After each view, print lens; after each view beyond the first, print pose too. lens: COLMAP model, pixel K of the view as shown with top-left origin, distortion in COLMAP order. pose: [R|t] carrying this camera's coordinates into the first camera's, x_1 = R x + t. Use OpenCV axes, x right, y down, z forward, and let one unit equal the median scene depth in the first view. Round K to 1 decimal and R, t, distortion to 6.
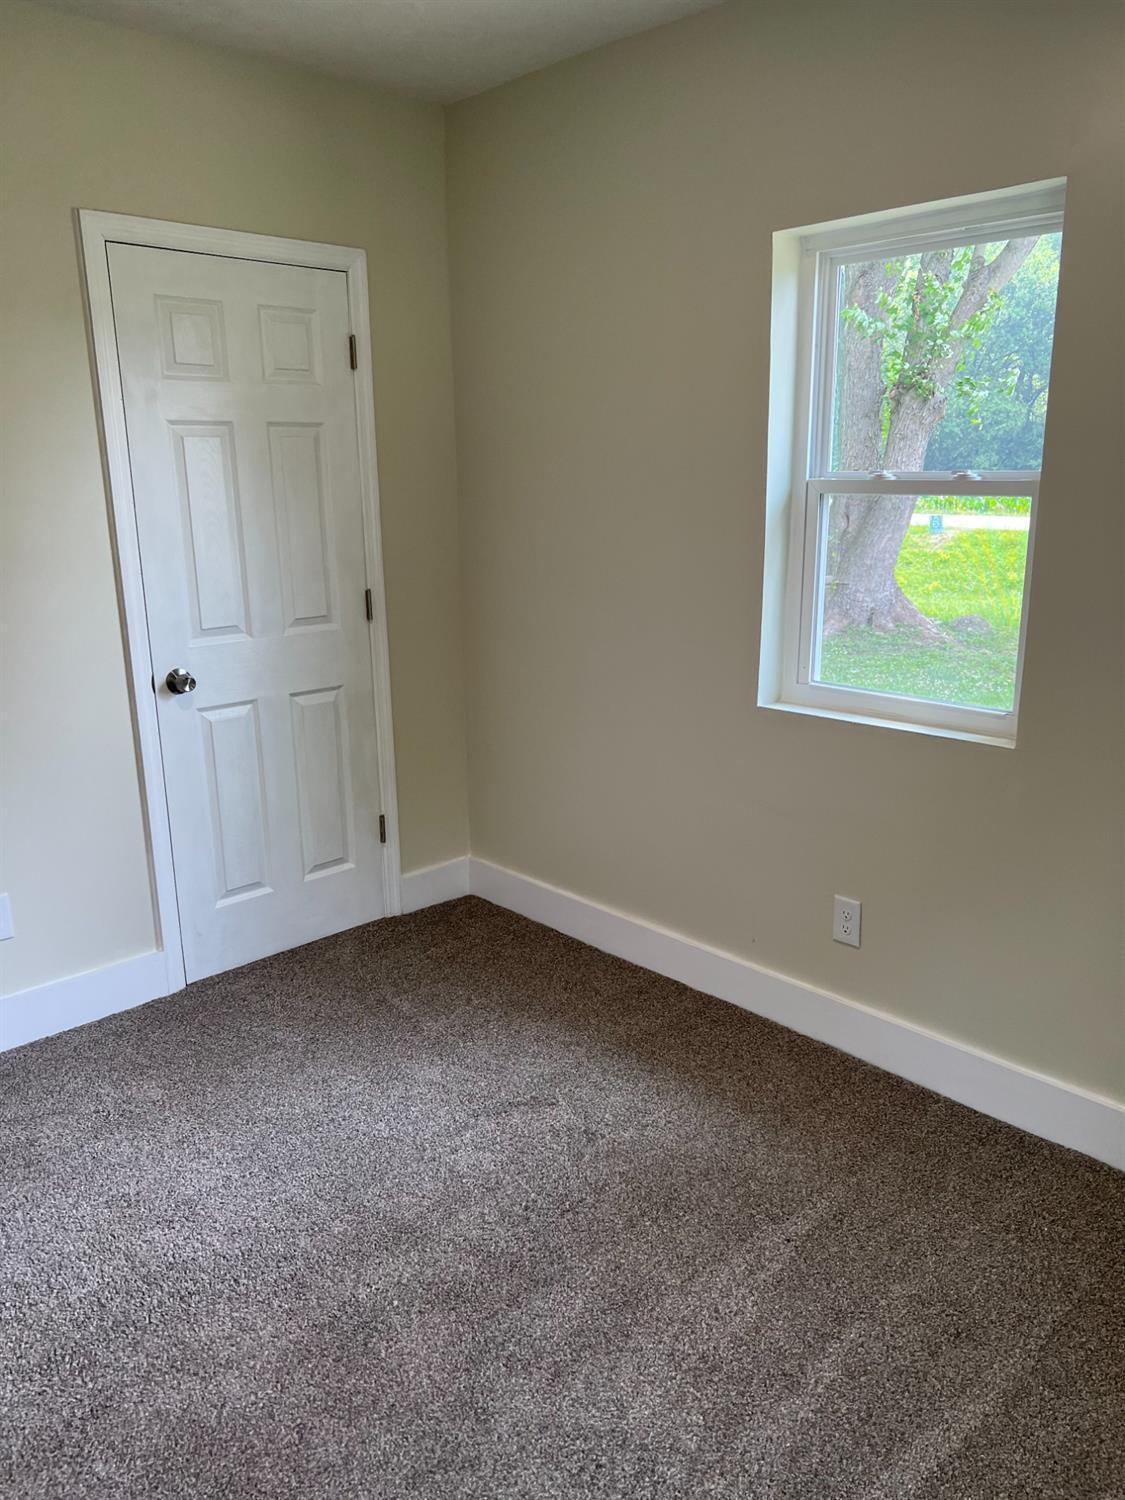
lens RADIAL K [[1125.4, 0, 560.7], [0, 1125.4, 757.0], [0, 0, 1]] dist [0.068091, -0.109756]
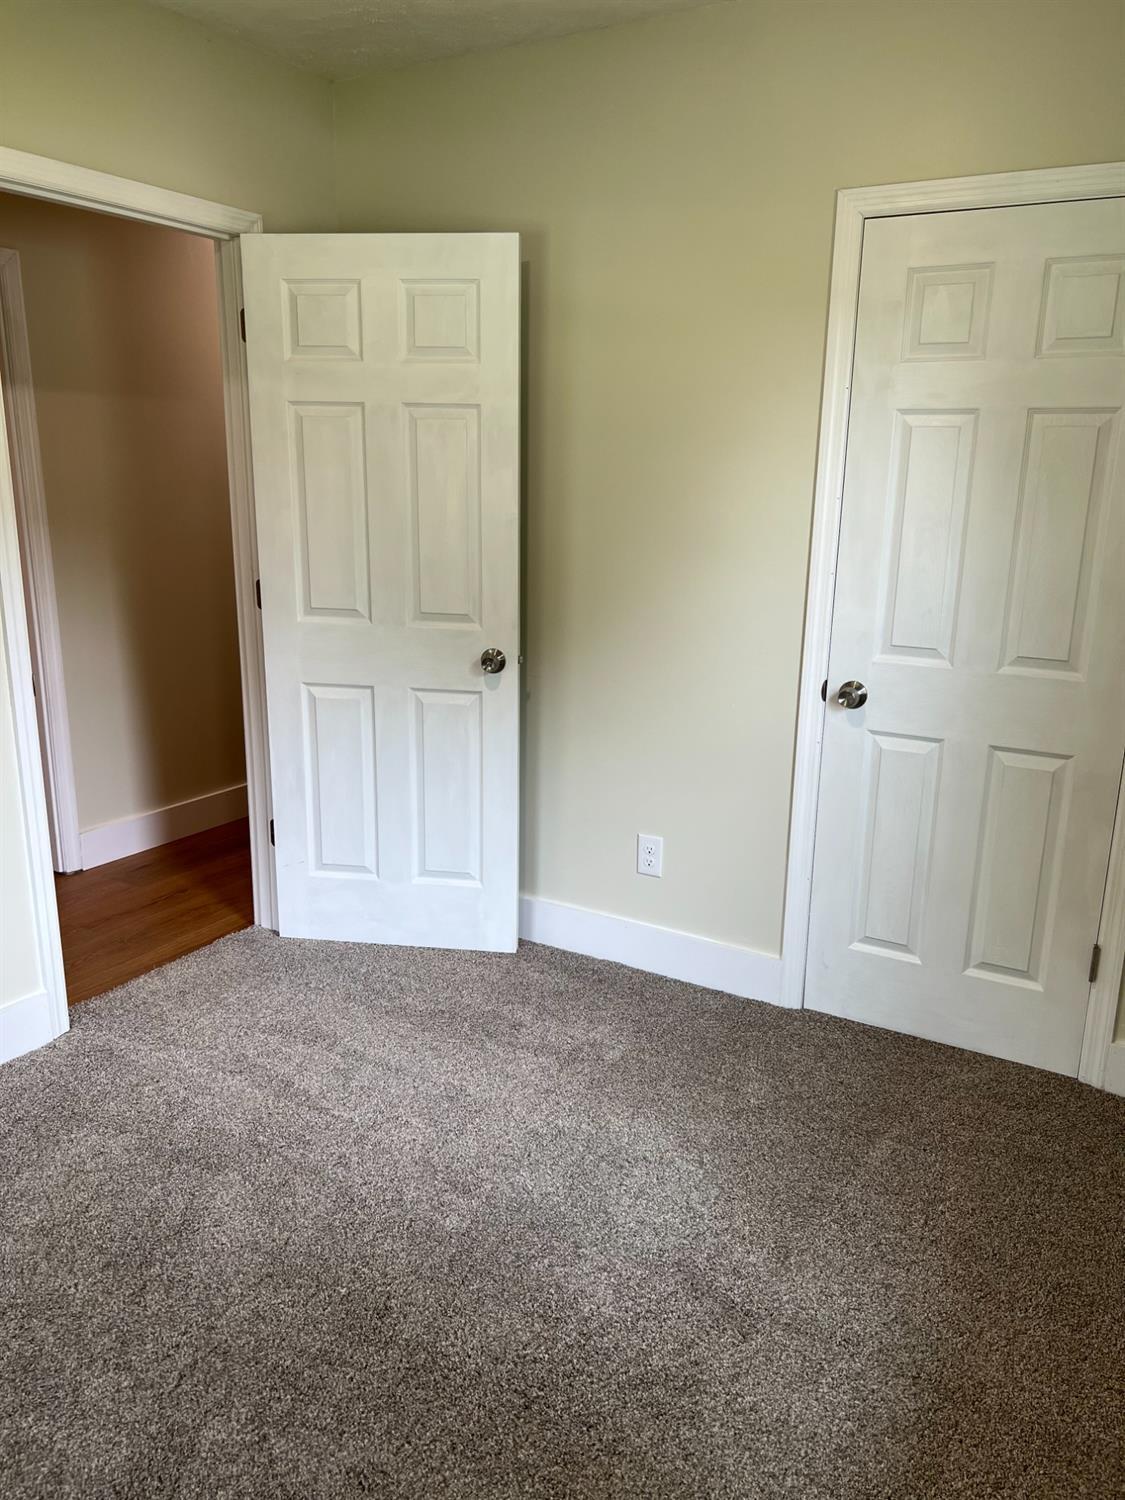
lens RADIAL K [[1114.2, 0, 562.2], [0, 1114.2, 754.9], [0, 0, 1]] dist [0.041247, -0.040868]
pose [[0.284515, 0.257315, -0.923493, 0.438304], [-0.265483, 0.946779, 0.182011, -0.120702], [0.921178, 0.193387, 0.337686, 0.477282]]
